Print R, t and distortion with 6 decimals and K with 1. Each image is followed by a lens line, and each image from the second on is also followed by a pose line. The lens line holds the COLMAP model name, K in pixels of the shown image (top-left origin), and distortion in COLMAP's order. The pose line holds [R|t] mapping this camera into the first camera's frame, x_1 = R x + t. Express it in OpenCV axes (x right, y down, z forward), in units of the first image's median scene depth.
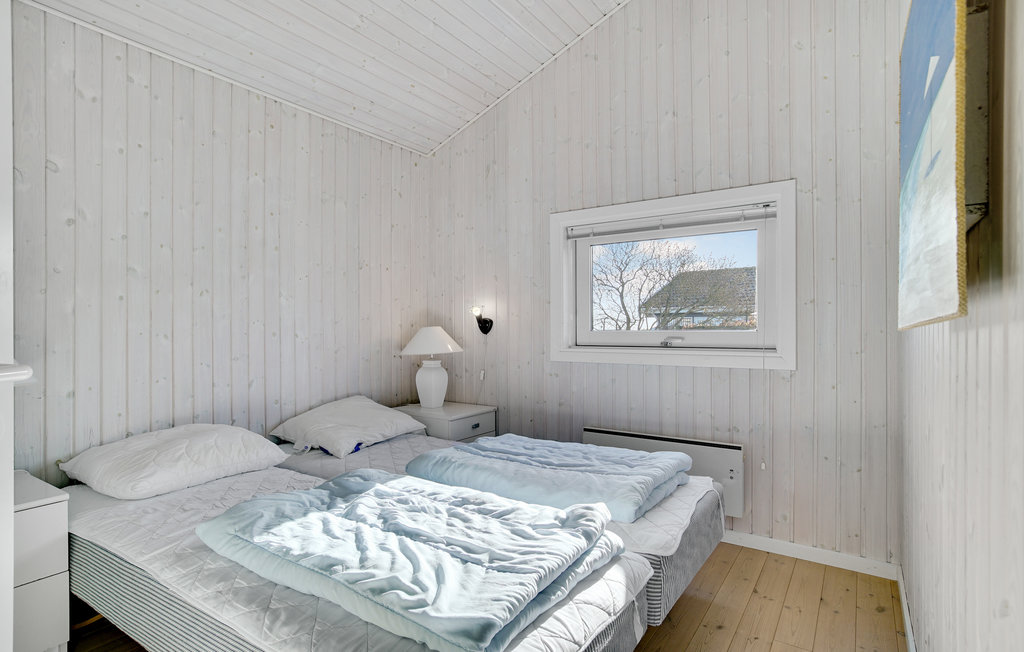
lens RADIAL K [[529.1, 0, 516.9], [0, 529.1, 323.7], [0, 0, 1]] dist [0.000018, 0.000000]
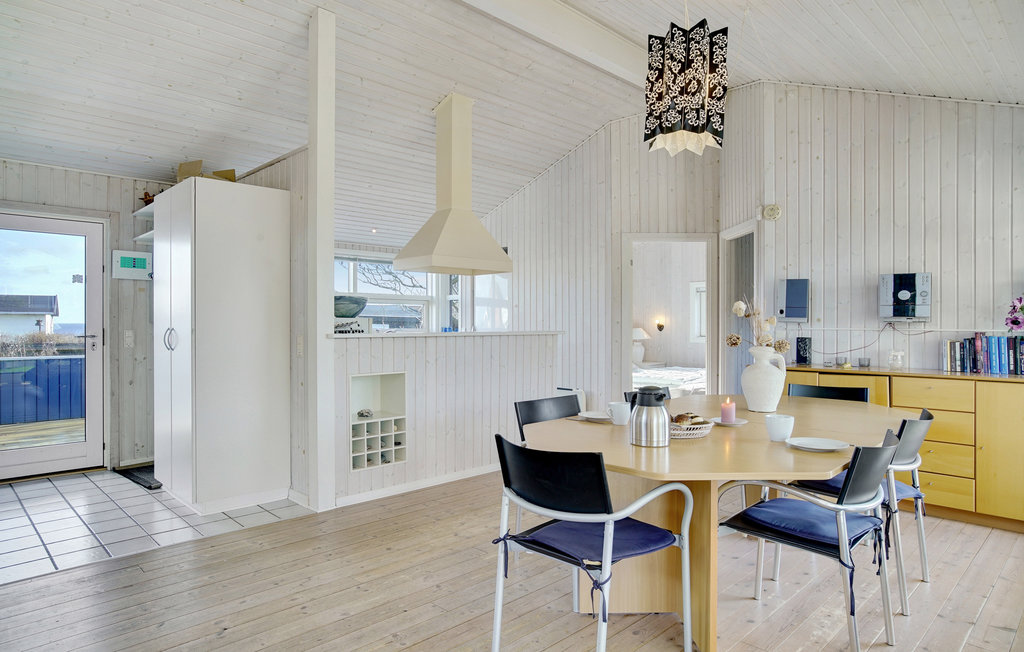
lens RADIAL K [[613.9, 0, 513.1], [0, 613.9, 317.2], [0, 0, 1]] dist [-0.075141, -0.000013]
pose [[0.979065, 0.002298, -0.203534, -0.149206], [-0.004846, 0.999916, -0.012021, -0.007713], [0.203489, 0.012756, 0.978994, -1.780375]]
